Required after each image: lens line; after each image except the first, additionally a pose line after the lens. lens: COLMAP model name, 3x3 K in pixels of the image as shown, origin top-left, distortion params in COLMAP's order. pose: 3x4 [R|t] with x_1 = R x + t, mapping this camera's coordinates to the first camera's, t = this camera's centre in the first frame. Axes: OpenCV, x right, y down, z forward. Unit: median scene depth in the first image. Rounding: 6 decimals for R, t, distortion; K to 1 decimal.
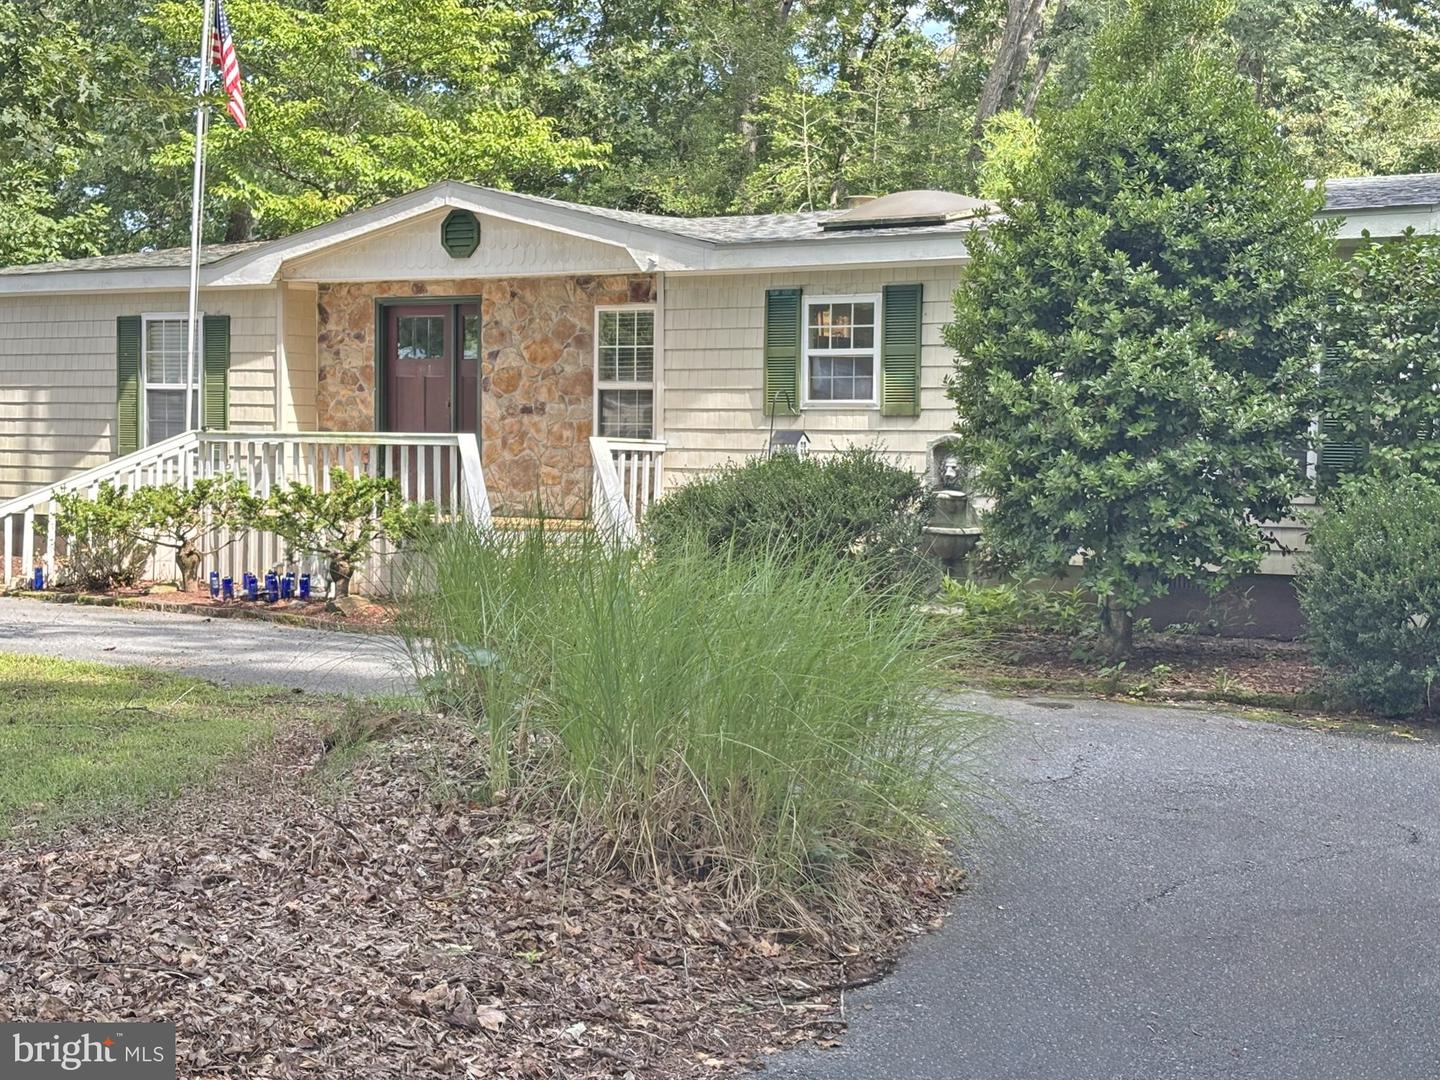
lens RADIAL K [[2232.7, 0, 722.4], [0, 2232.7, 539.4], [0, 0, 1]] dist [-0.066276, 0.000000]
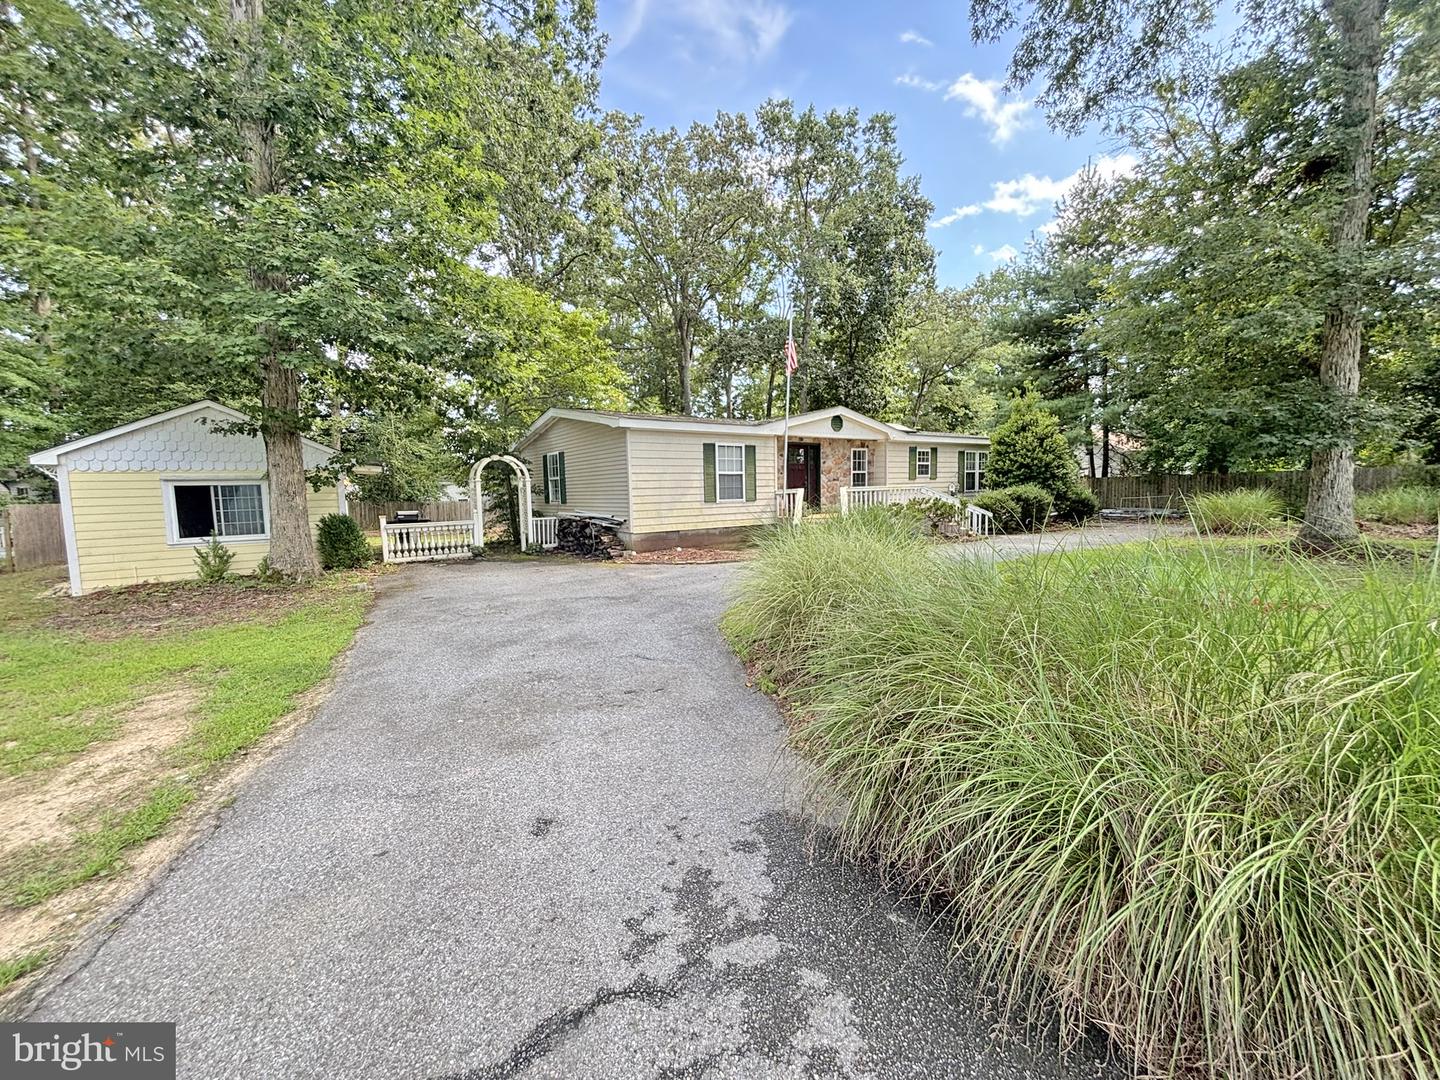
lens RADIAL K [[594.8, 0, 736.4], [0, 594.8, 534.6], [0, 0, 1]] dist [-0.010294, -0.000495]
pose [[0.316704, -0.100287, 0.943208, -0.907186], [0.072939, 0.994025, 0.081200, -0.056094], [-0.945716, 0.043080, 0.322126, 0.817811]]
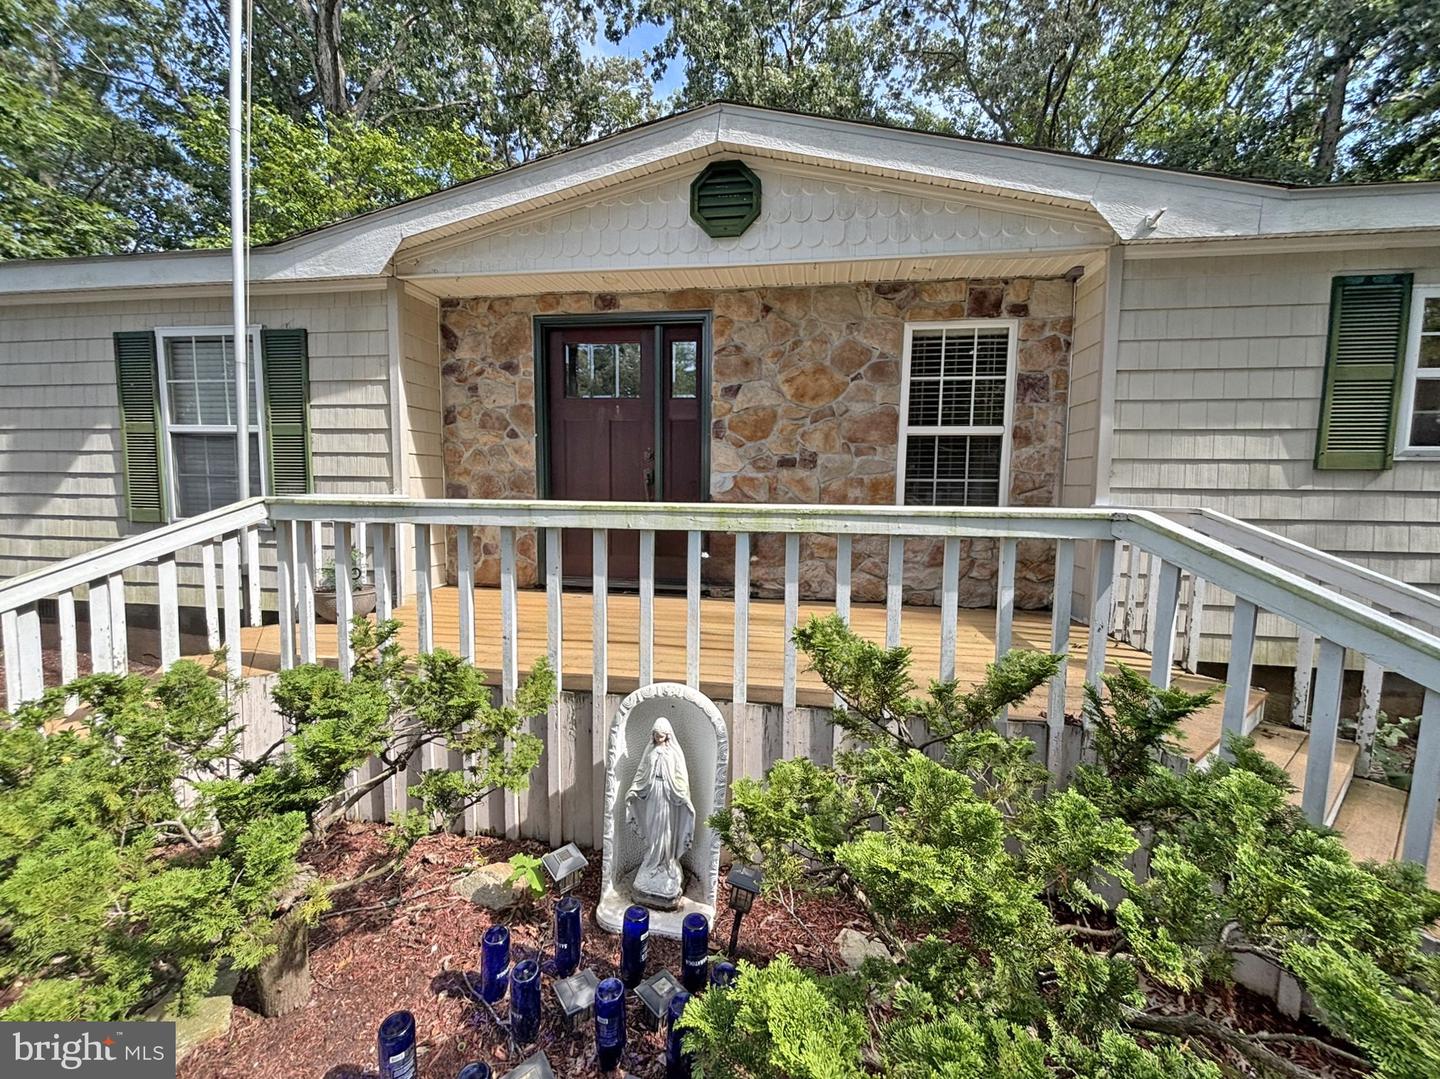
lens RADIAL K [[594.8, 0, 713.3], [0, 594.8, 539.8], [0, 0, 1]] dist [-0.010294, -0.000495]
pose [[0.906381, -0.043222, 0.420245, -0.188742], [0.021250, 0.998158, 0.056829, -0.041350], [-0.421927, -0.042579, 0.905629, 0.782904]]
